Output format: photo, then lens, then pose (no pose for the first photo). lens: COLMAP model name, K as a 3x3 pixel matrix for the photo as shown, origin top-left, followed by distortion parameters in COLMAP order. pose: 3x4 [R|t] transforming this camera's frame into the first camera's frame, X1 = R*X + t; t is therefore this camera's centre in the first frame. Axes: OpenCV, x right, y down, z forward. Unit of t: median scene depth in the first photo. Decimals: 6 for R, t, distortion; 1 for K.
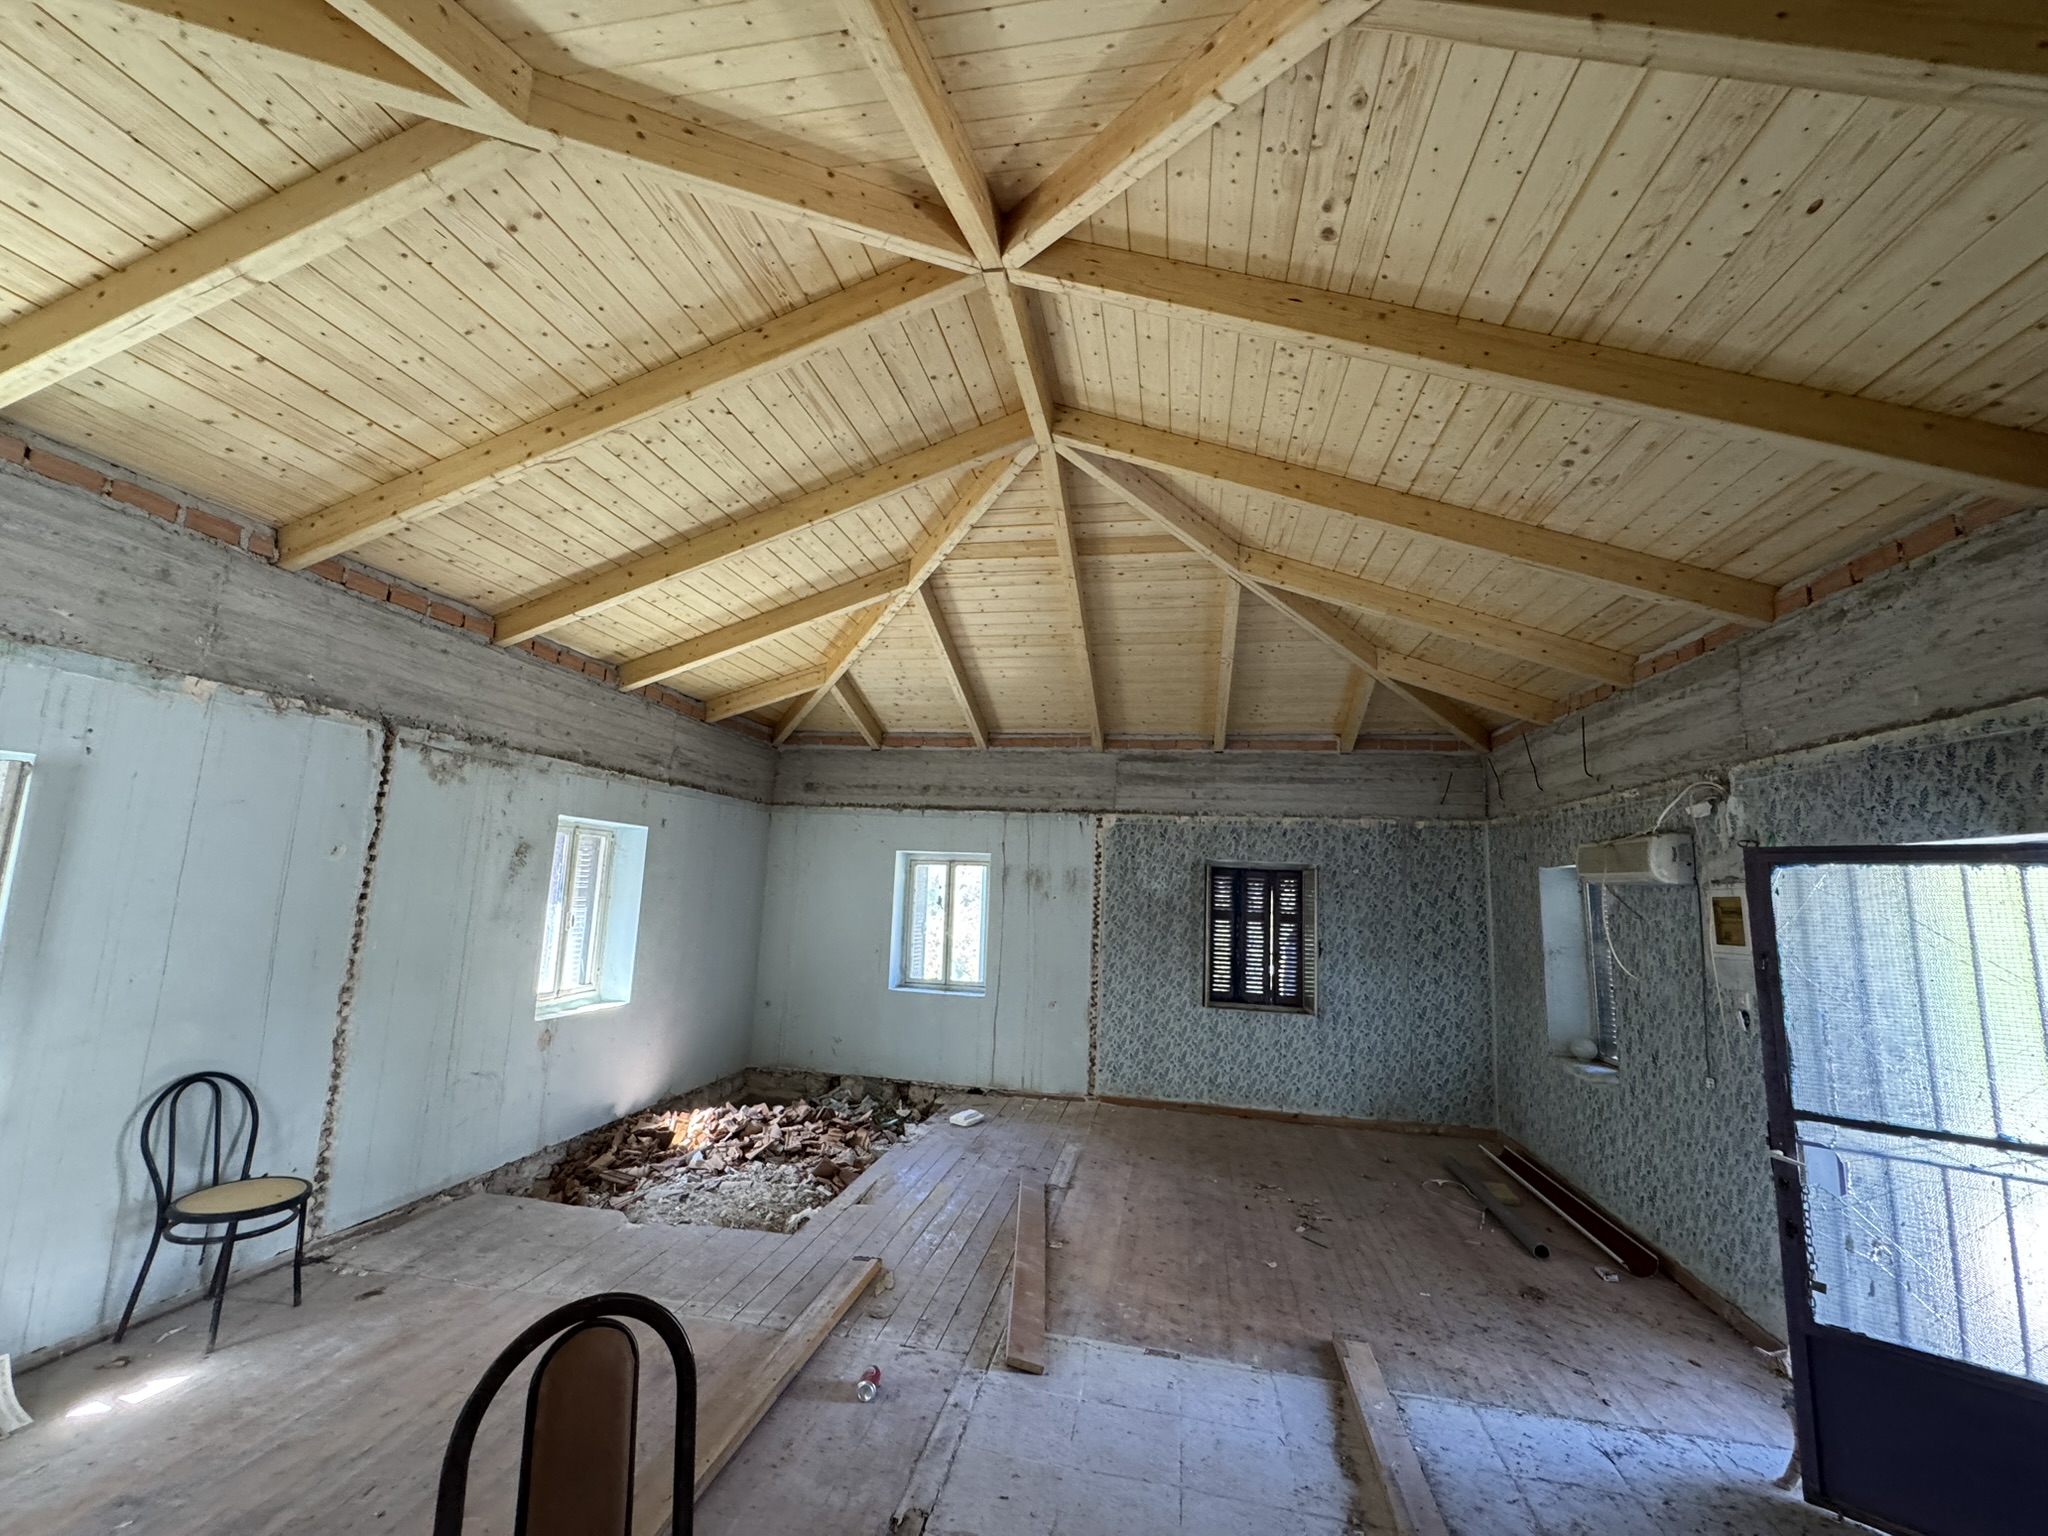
lens RADIAL K [[820.7, 0, 1024.9], [0, 820.7, 772.7], [0, 0, 1]] dist [-0.003844, 0.000944]
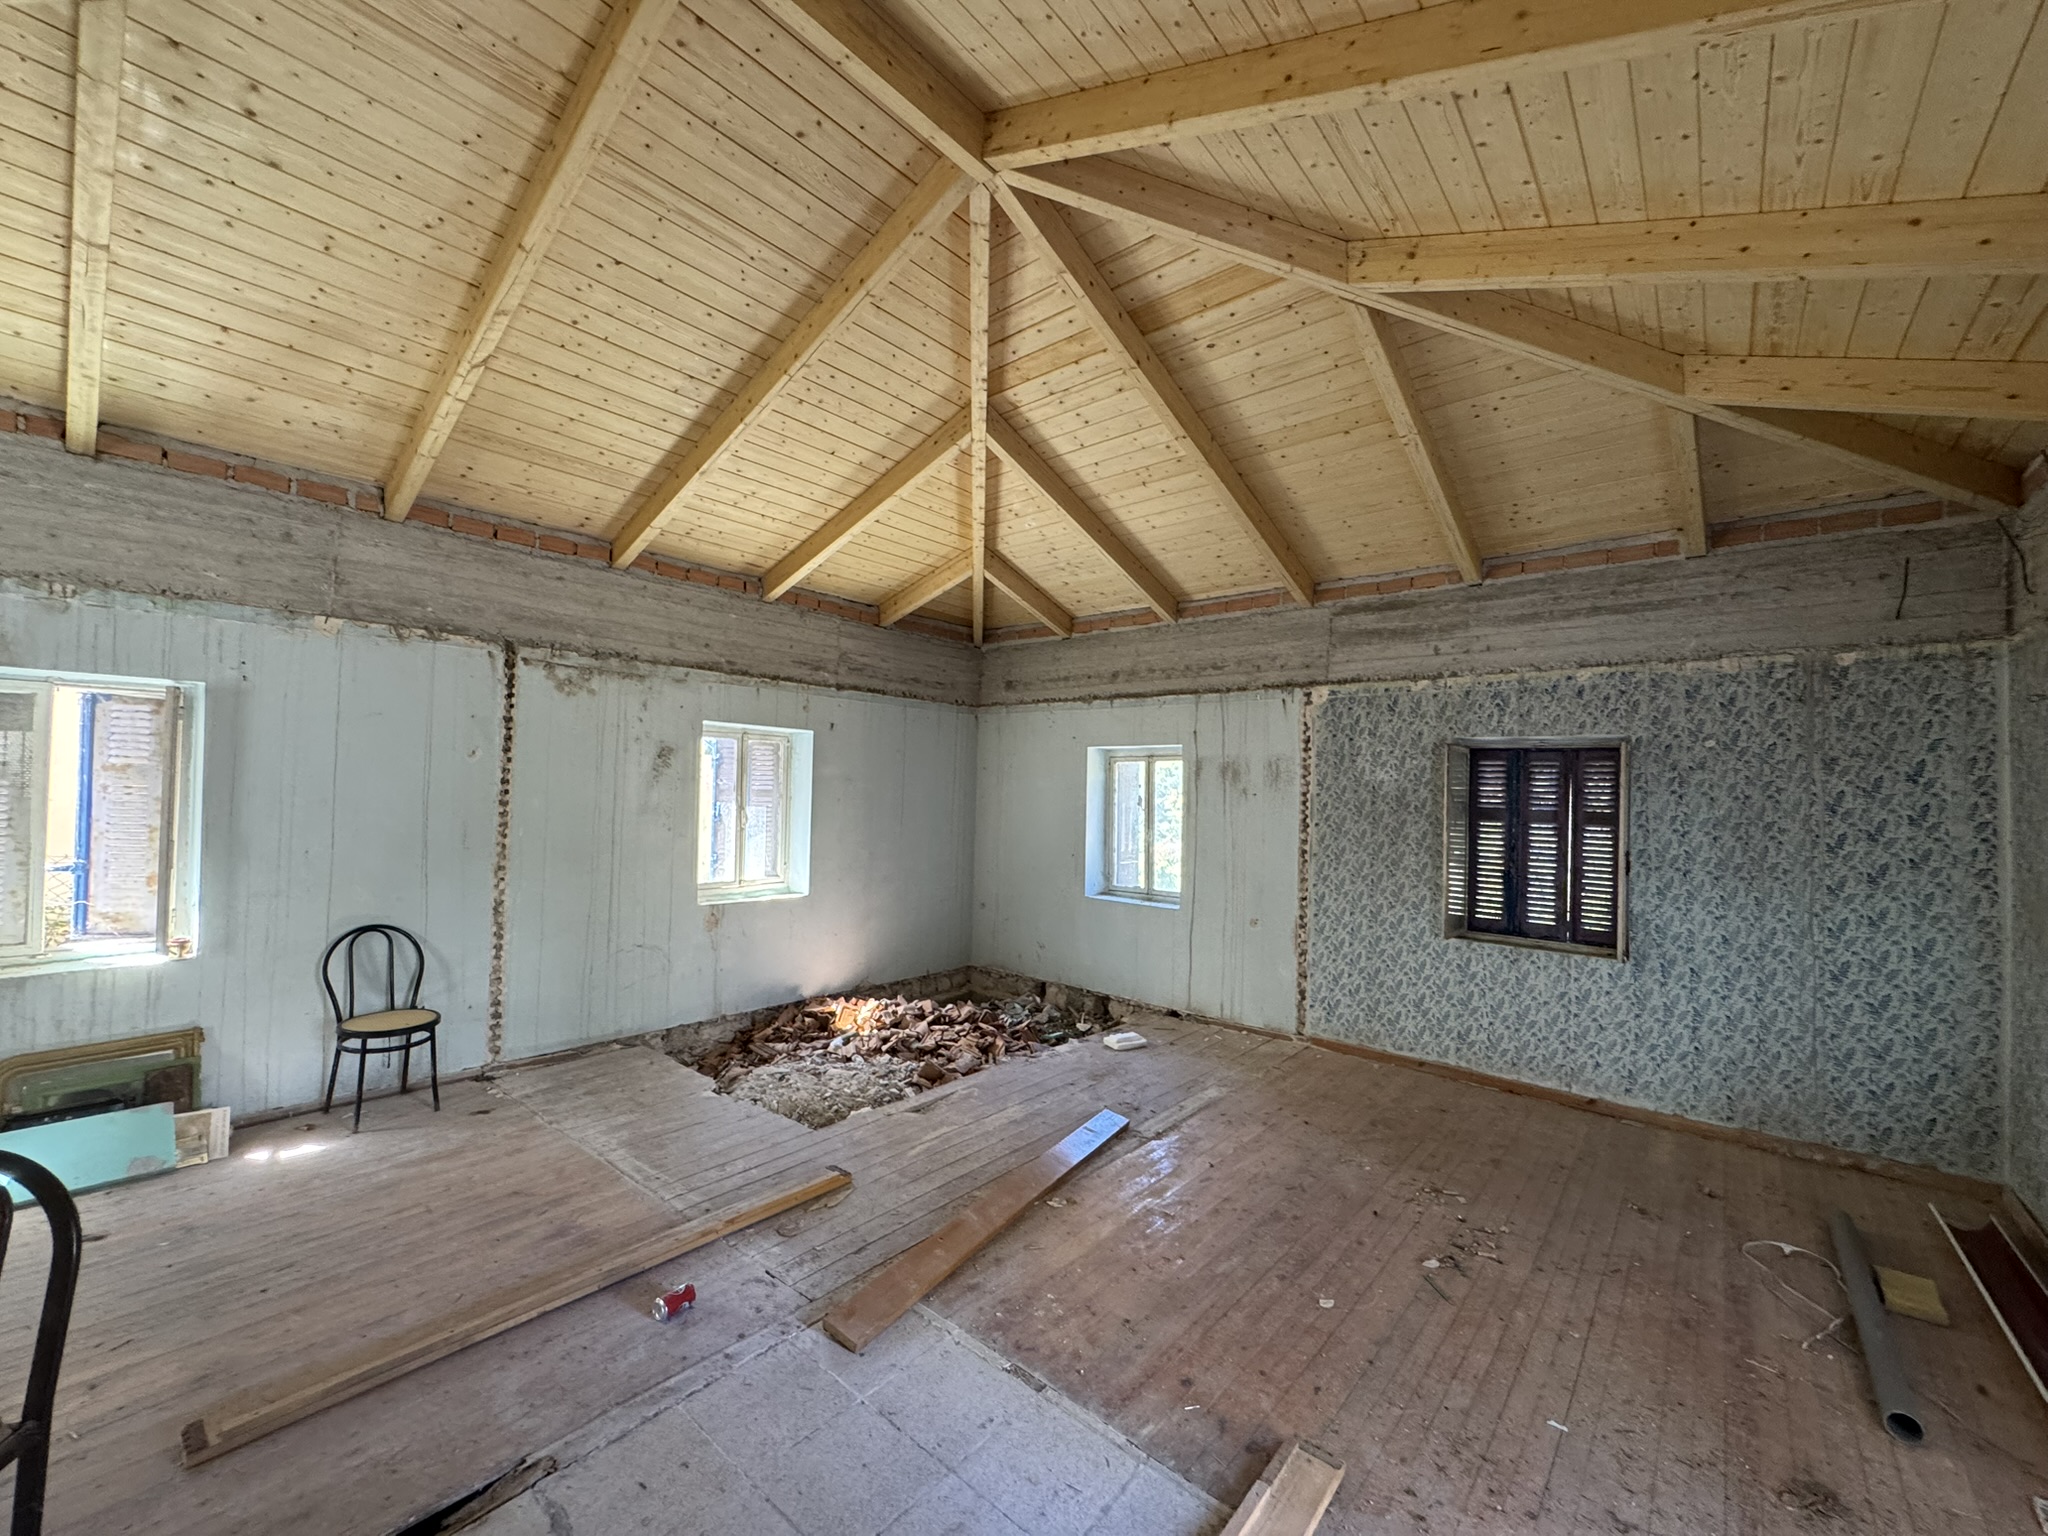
lens RADIAL K [[820.7, 0, 1024.0], [0, 820.7, 772.0], [0, 0, 1]] dist [-0.003844, 0.000944]
pose [[0.868444, -0.029856, -0.494887, 0.340188], [0.078796, 0.993809, 0.078319, 0.067892], [0.489486, -0.107011, 0.865420, 0.260188]]
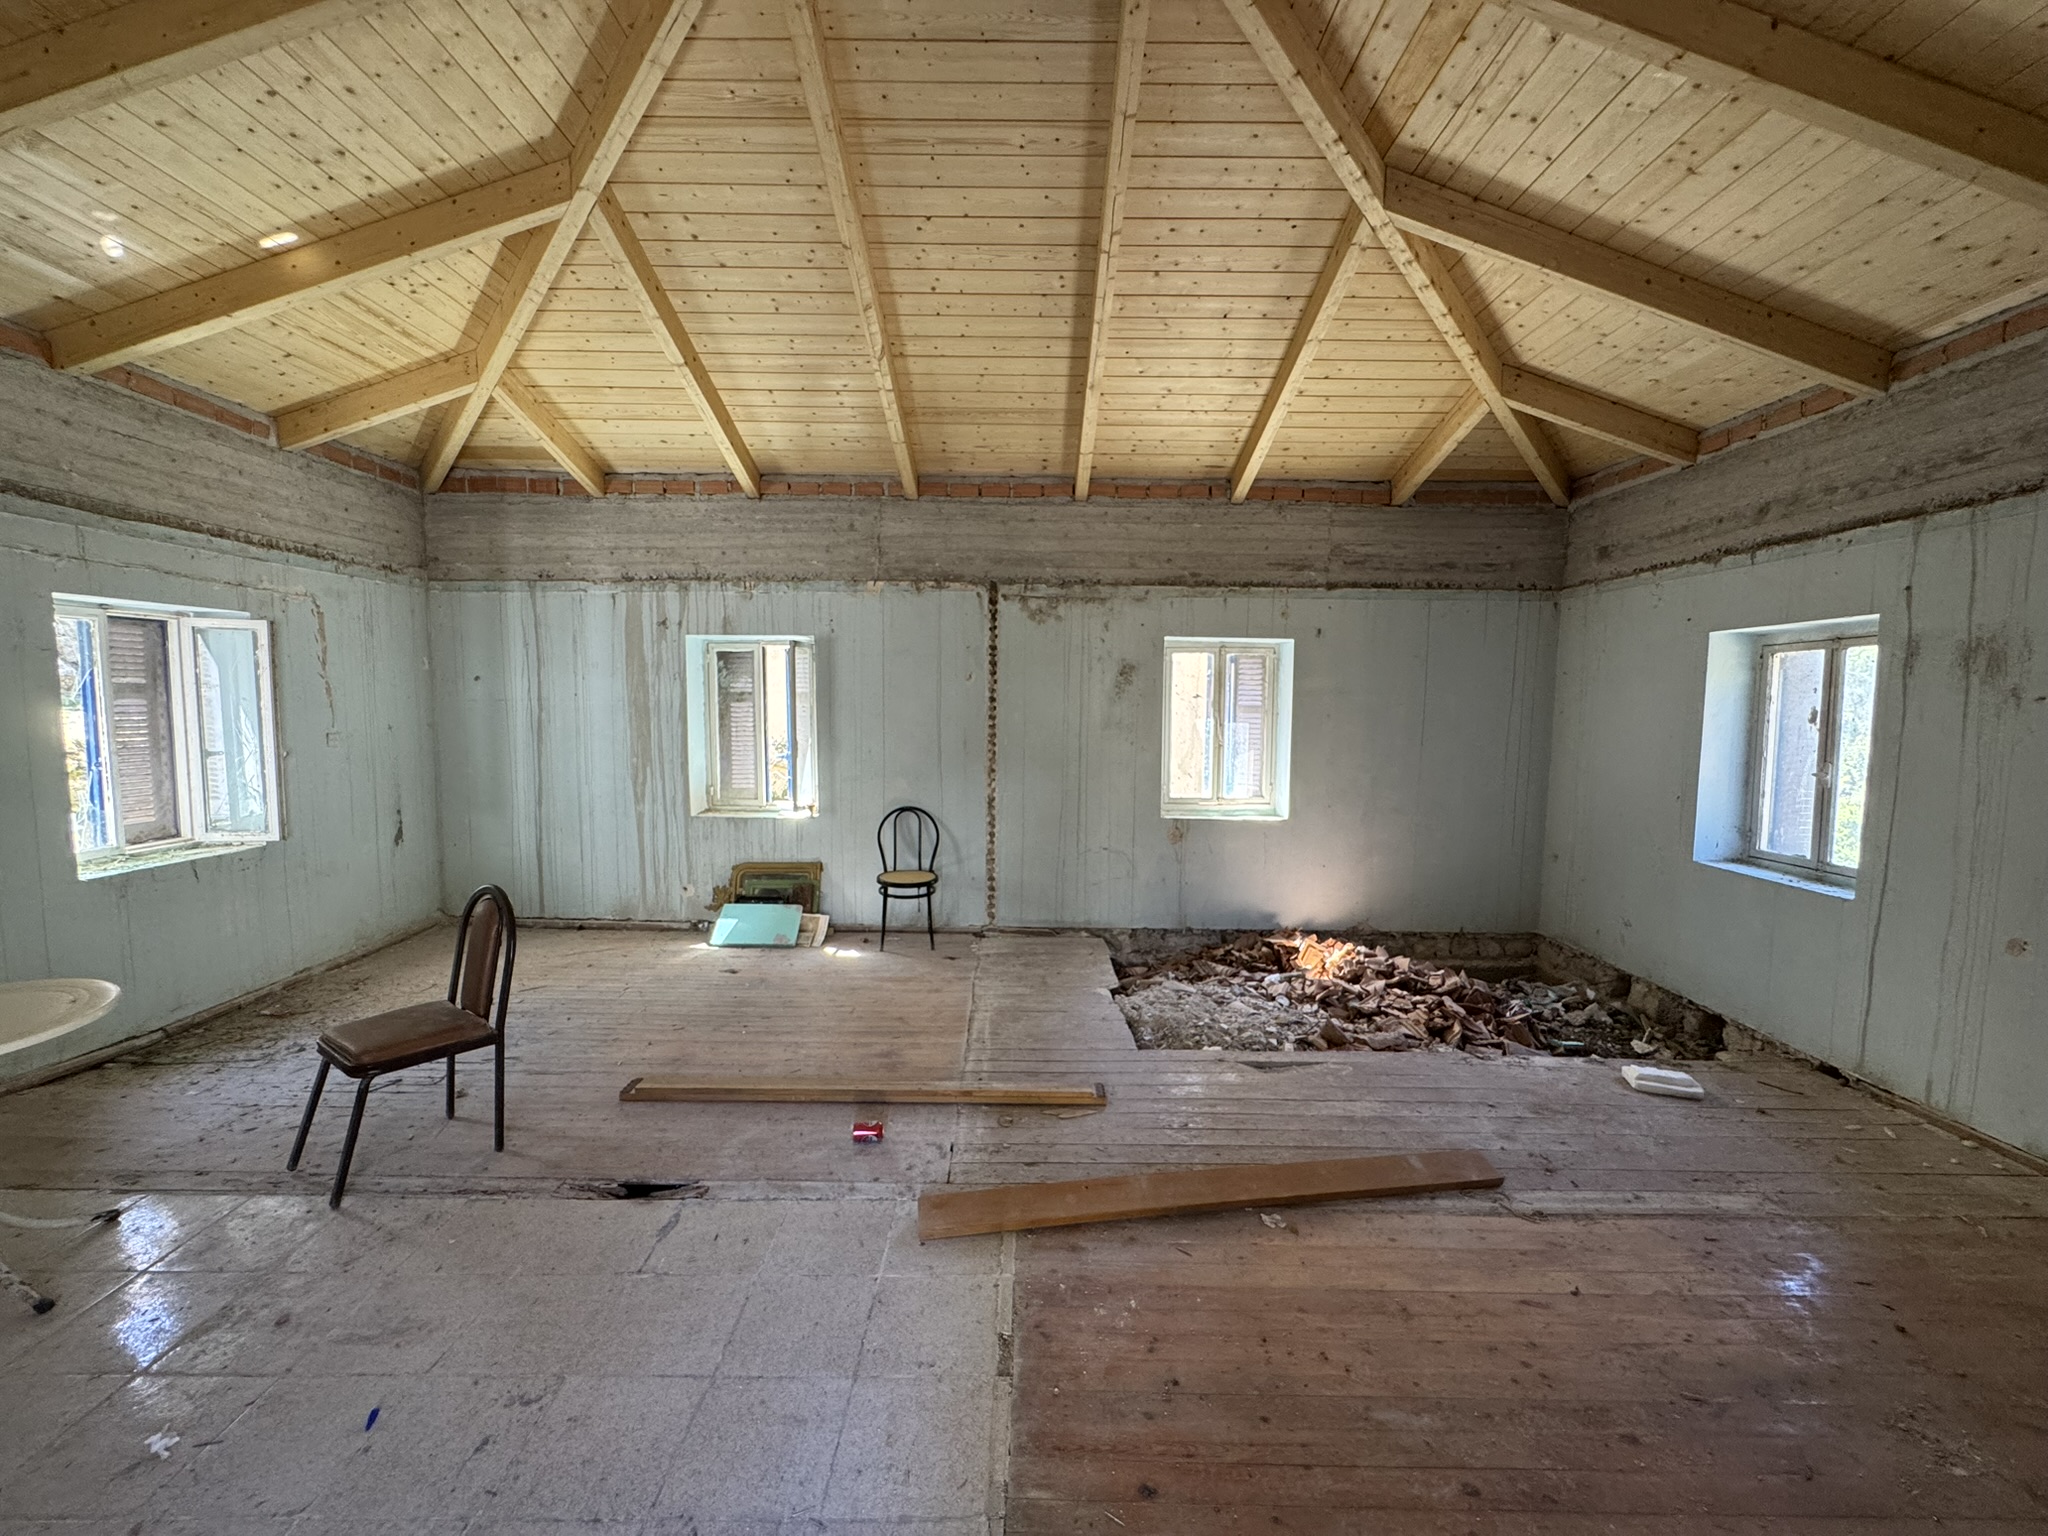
lens RADIAL K [[820.7, 0, 1023.8], [0, 820.7, 772.2], [0, 0, 1]] dist [-0.003844, 0.000944]
pose [[0.183510, 0.044232, -0.982022, 0.488679], [0.132822, 0.988711, 0.069354, 0.130430], [0.974003, -0.143161, 0.175563, 0.600084]]
